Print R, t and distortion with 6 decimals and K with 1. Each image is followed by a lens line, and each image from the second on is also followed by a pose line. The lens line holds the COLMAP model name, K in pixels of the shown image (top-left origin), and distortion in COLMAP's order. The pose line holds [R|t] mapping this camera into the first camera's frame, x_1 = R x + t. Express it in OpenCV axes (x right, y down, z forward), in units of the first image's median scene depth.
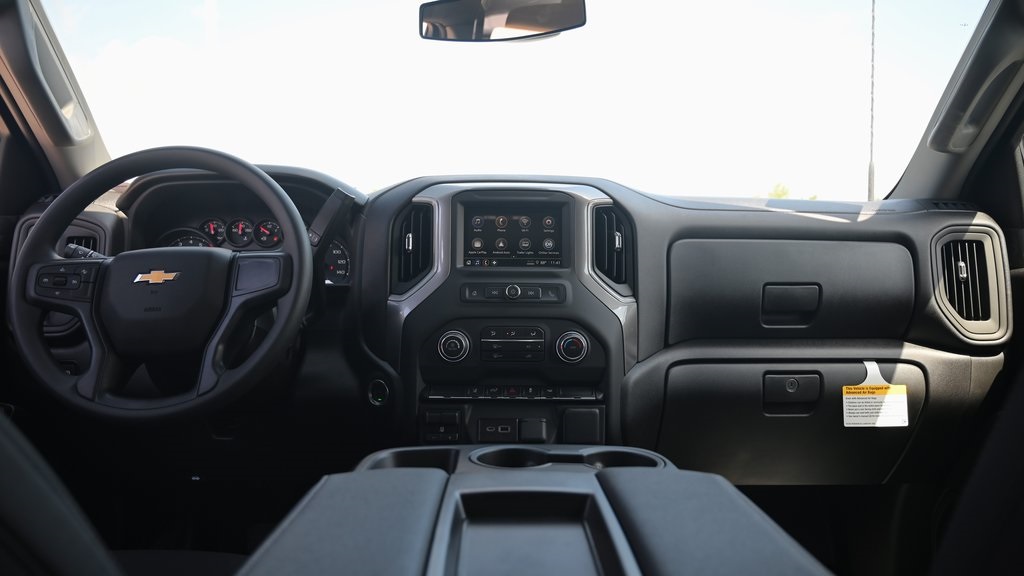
lens RADIAL K [[717.3, 0, 517.5], [0, 717.3, 286.0], [0, 0, 1]] dist [0.002126, 0.001701]
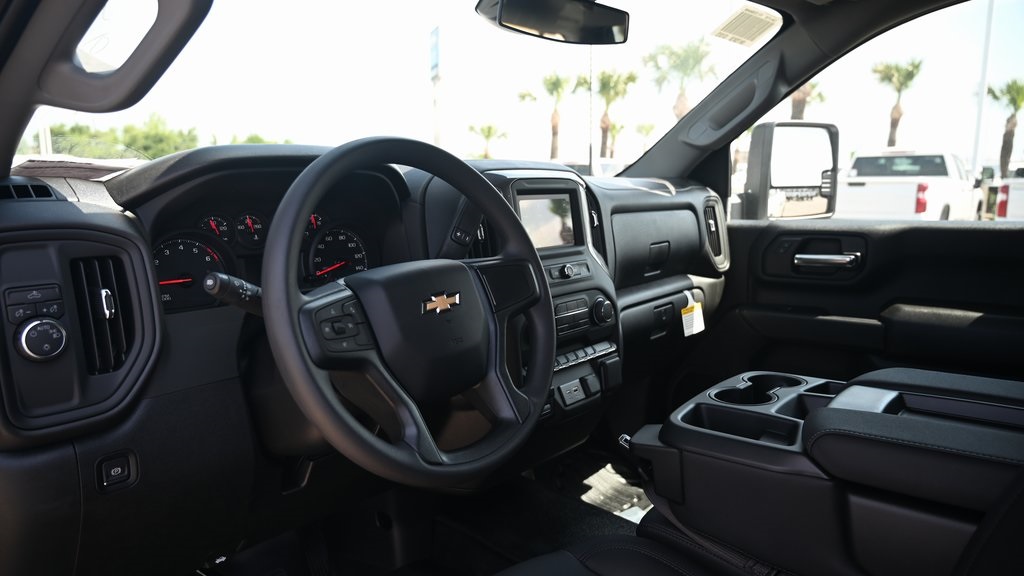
lens RADIAL K [[717.3, 0, 511.5], [0, 717.3, 283.6], [0, 0, 1]] dist [0.002126, 0.001701]
pose [[0.639670, -0.122706, 0.758792, -0.897028], [0.048634, 0.991659, 0.119364, -0.108210], [-0.767109, -0.039451, 0.640302, 0.333586]]
